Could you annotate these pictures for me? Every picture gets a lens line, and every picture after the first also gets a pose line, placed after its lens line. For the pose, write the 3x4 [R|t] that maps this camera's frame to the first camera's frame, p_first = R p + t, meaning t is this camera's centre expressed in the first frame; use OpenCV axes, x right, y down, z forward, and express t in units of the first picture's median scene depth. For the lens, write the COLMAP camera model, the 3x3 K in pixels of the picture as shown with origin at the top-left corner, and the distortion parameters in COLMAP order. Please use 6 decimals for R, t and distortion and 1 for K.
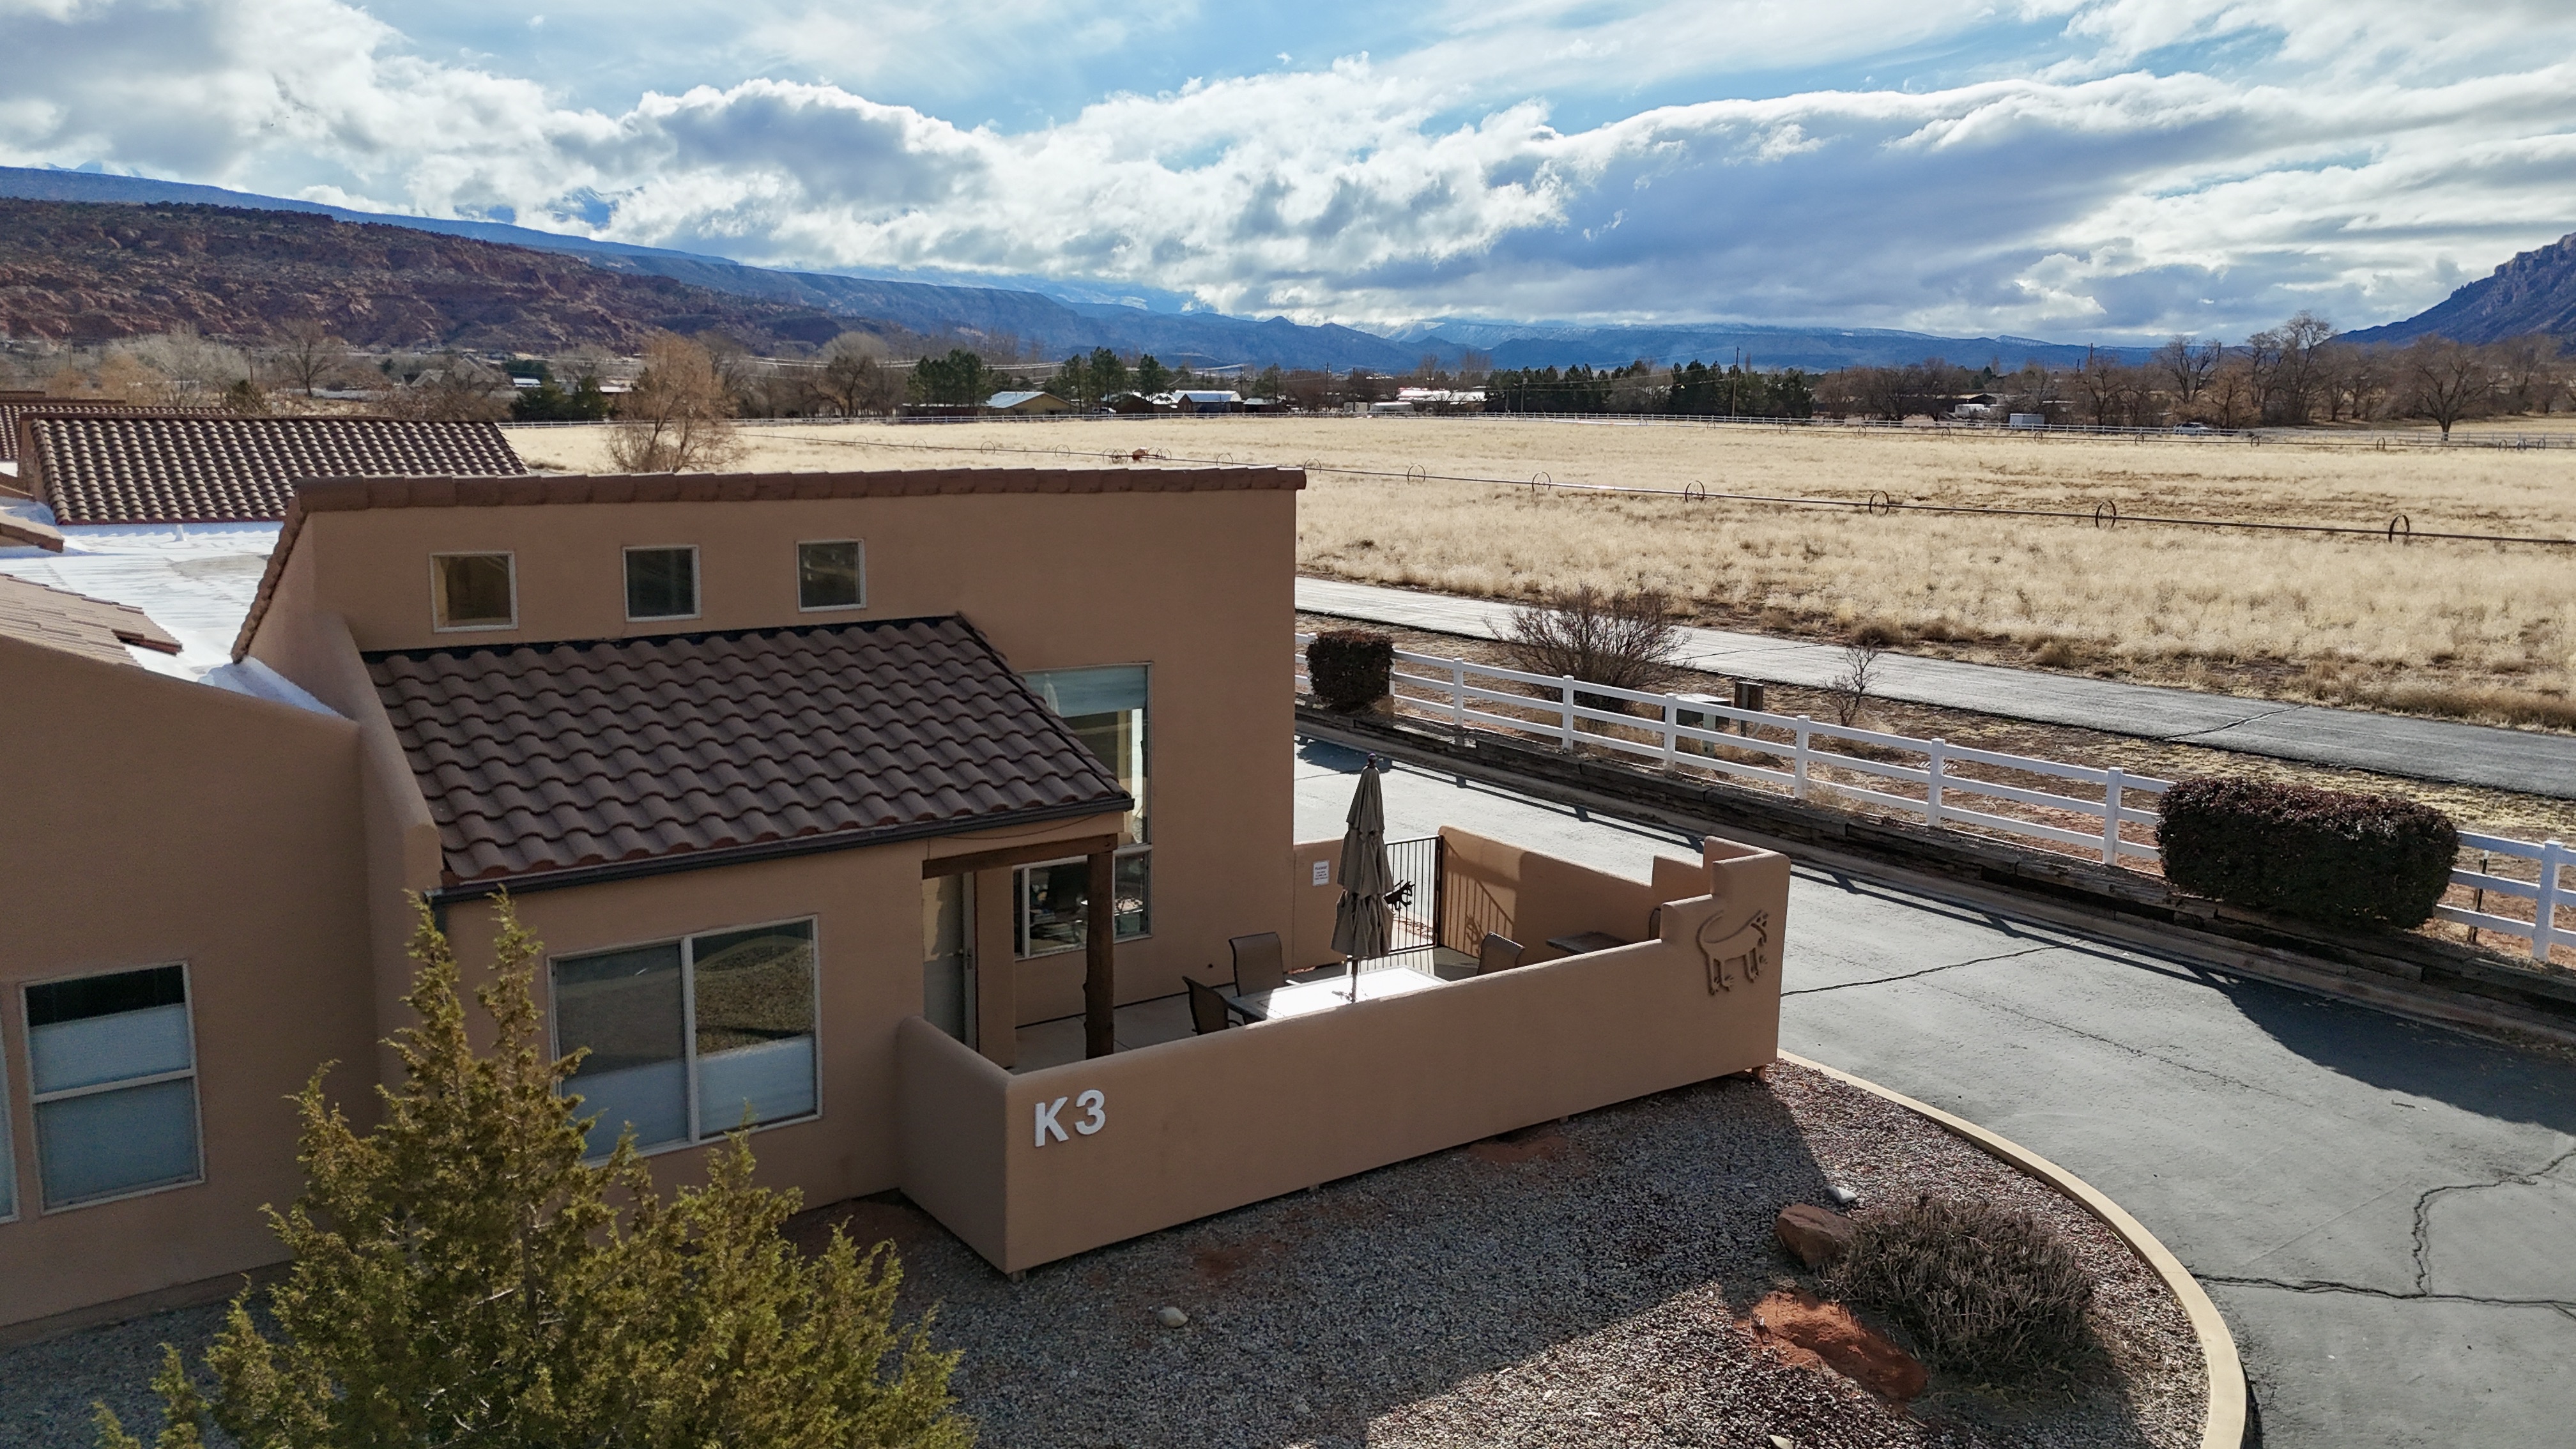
lens RADIAL K [[1904.7, 0, 1288.0], [0, 1904.7, 719.5], [0, 0, 1]] dist [0.065308, -0.014499]
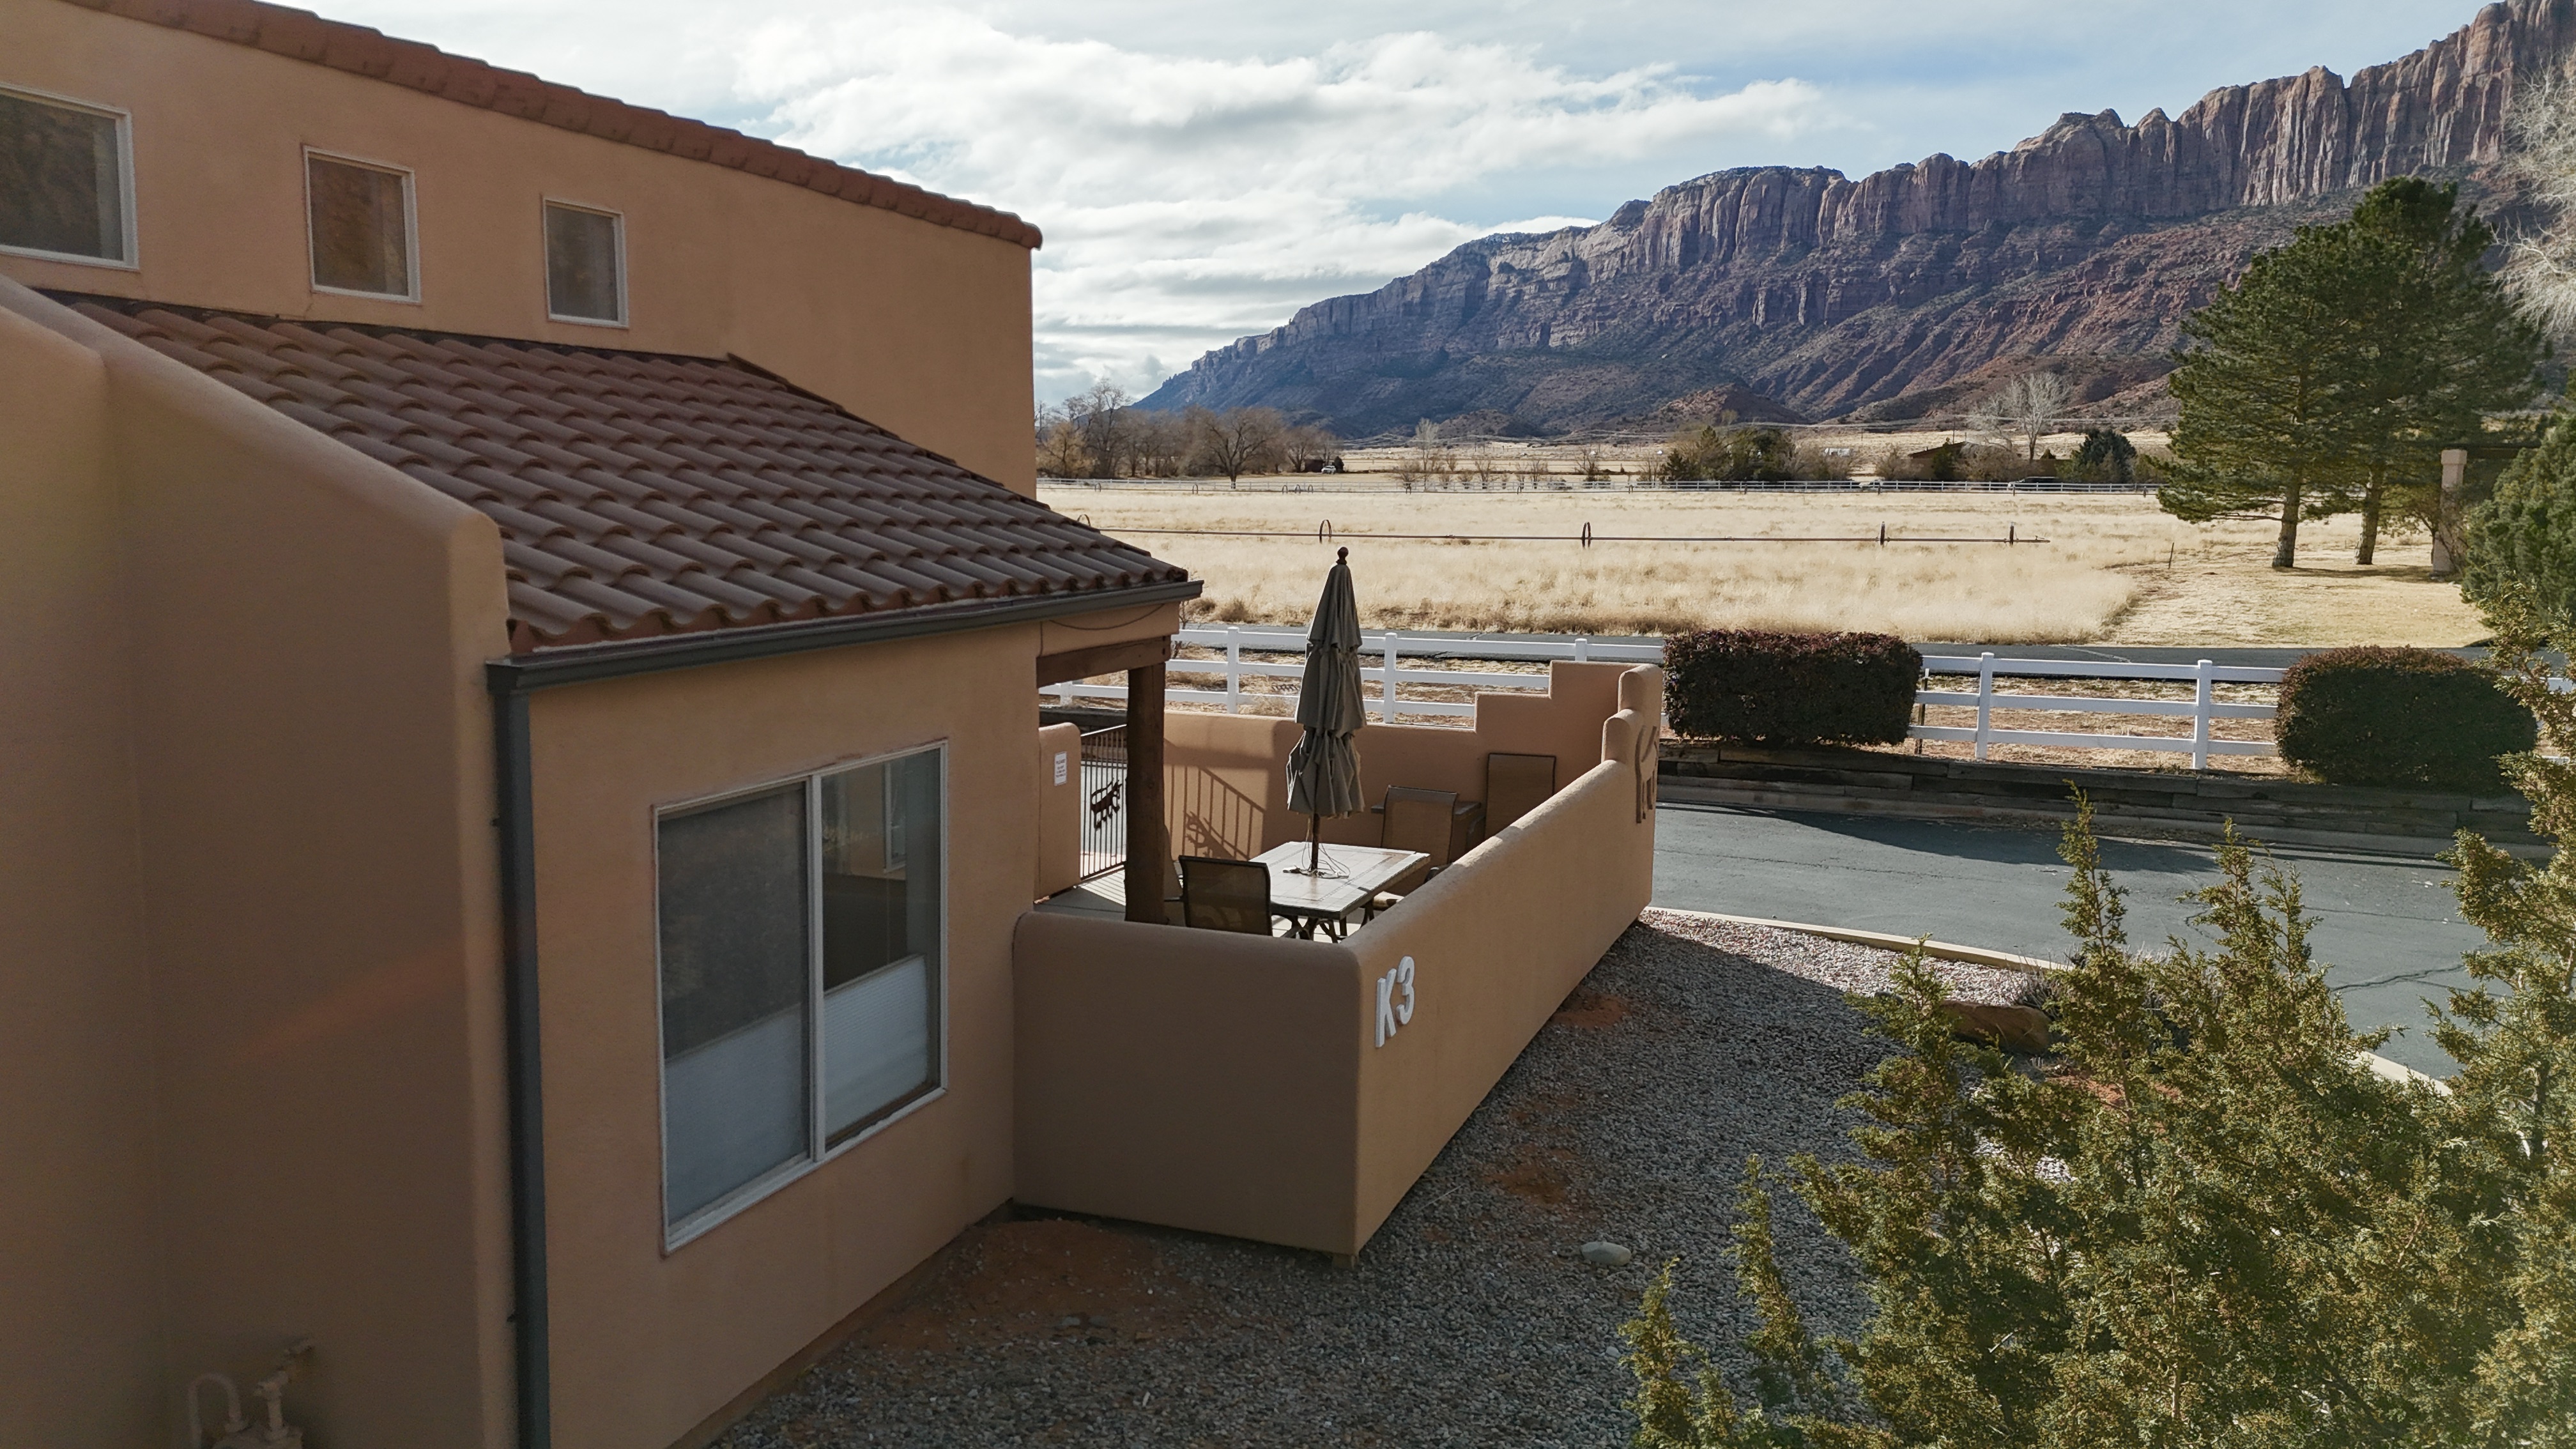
lens RADIAL K [[1904.7, 0, 1287.3], [0, 1904.7, 734.5], [0, 0, 1]] dist [0.065308, -0.014499]
pose [[0.829314, -0.078646, 0.553220, -0.322879], [0.093415, 0.995626, 0.001502, 0.072957], [-0.550919, 0.050433, 0.833034, 0.303659]]
